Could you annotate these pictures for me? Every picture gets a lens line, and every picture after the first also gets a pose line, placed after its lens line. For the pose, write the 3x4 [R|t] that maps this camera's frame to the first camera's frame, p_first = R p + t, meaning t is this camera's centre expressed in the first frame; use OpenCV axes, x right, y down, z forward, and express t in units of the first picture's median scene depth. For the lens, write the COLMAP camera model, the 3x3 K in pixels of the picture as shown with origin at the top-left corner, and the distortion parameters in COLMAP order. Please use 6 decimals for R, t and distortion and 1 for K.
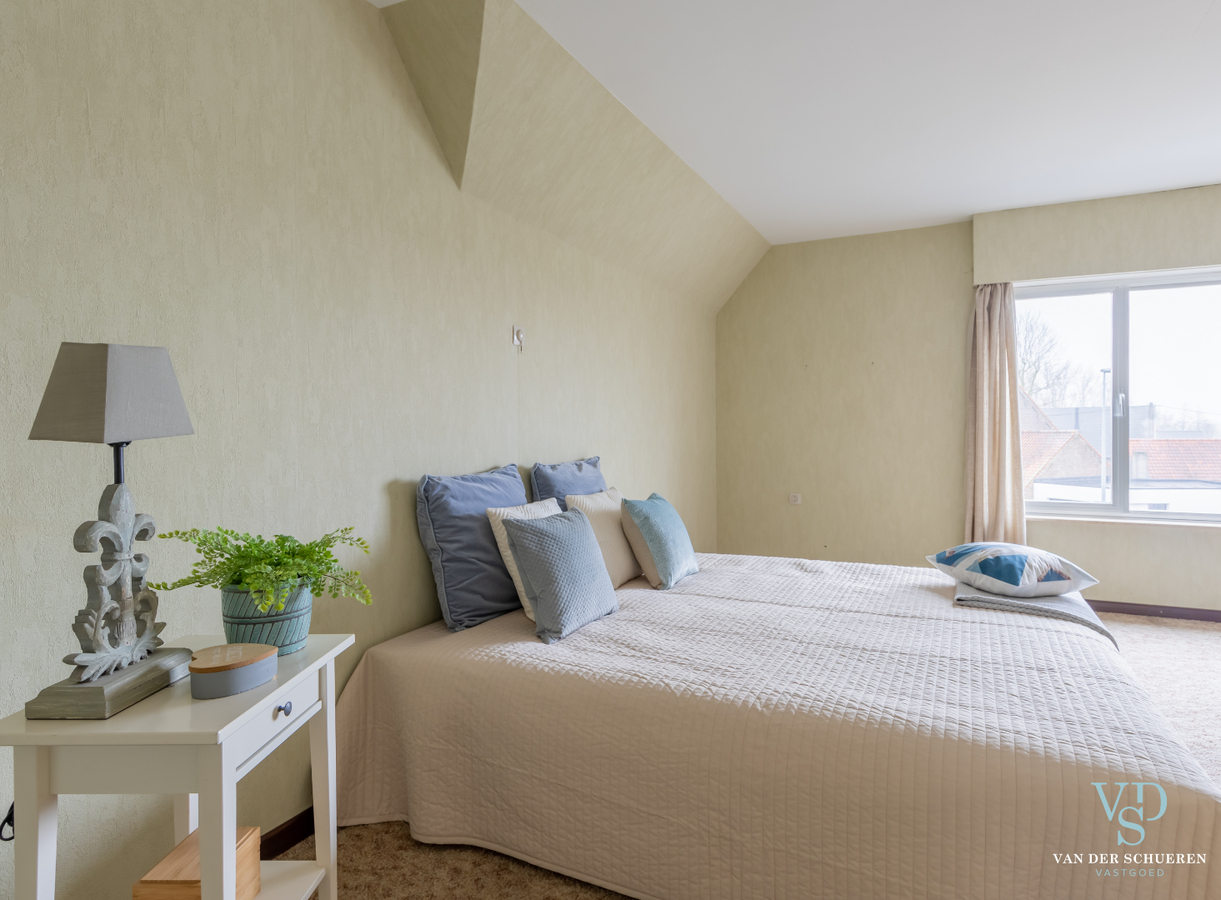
lens RADIAL K [[694.3, 0, 603.2], [0, 694.3, 425.2], [0, 0, 1]] dist [-0.005302, -0.003577]
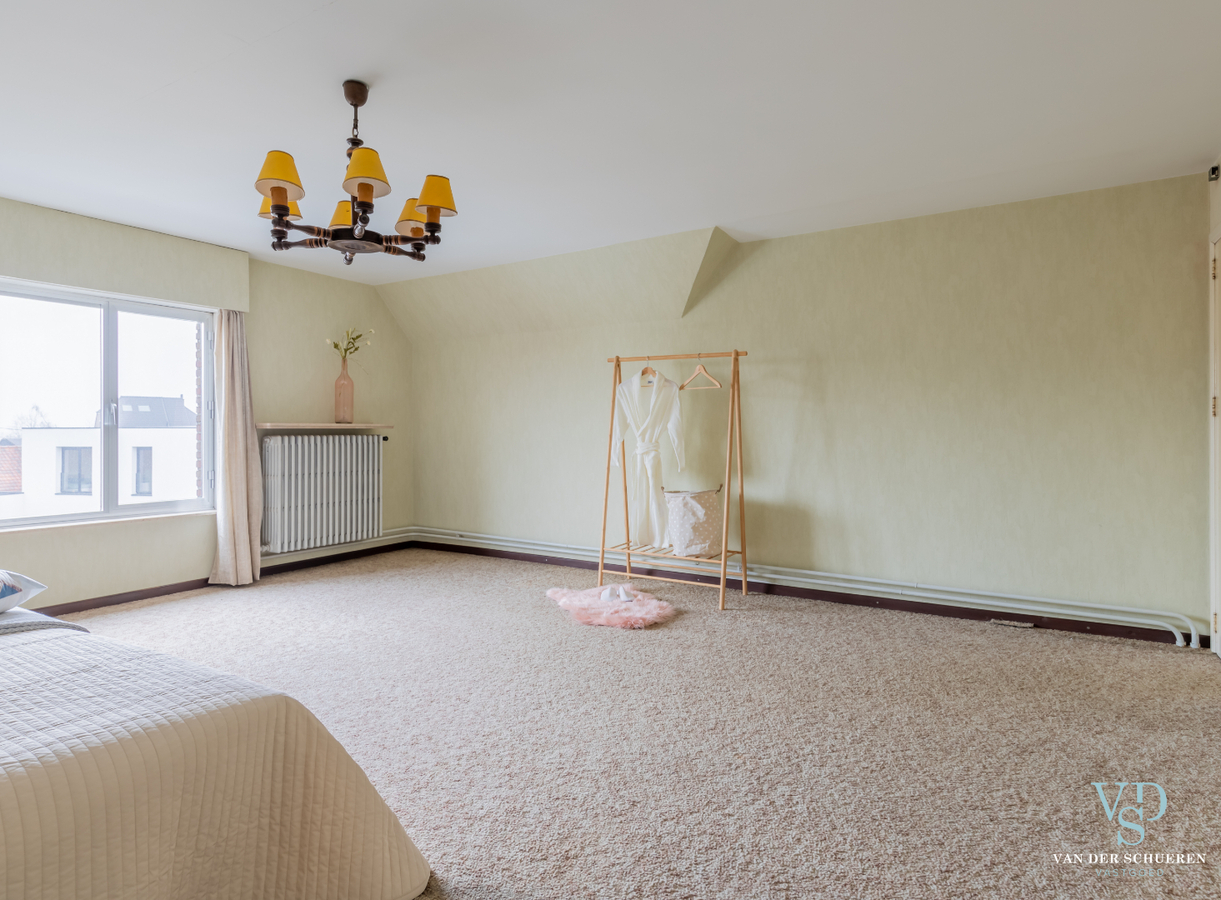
lens RADIAL K [[694.3, 0, 605.8], [0, 694.3, 446.2], [0, 0, 1]] dist [-0.005302, -0.003577]
pose [[0.096898, -0.018285, 0.995126, -0.327931], [0.000736, 0.999832, 0.018300, 0.004154], [-0.995294, -0.001041, 0.096895, 0.146594]]
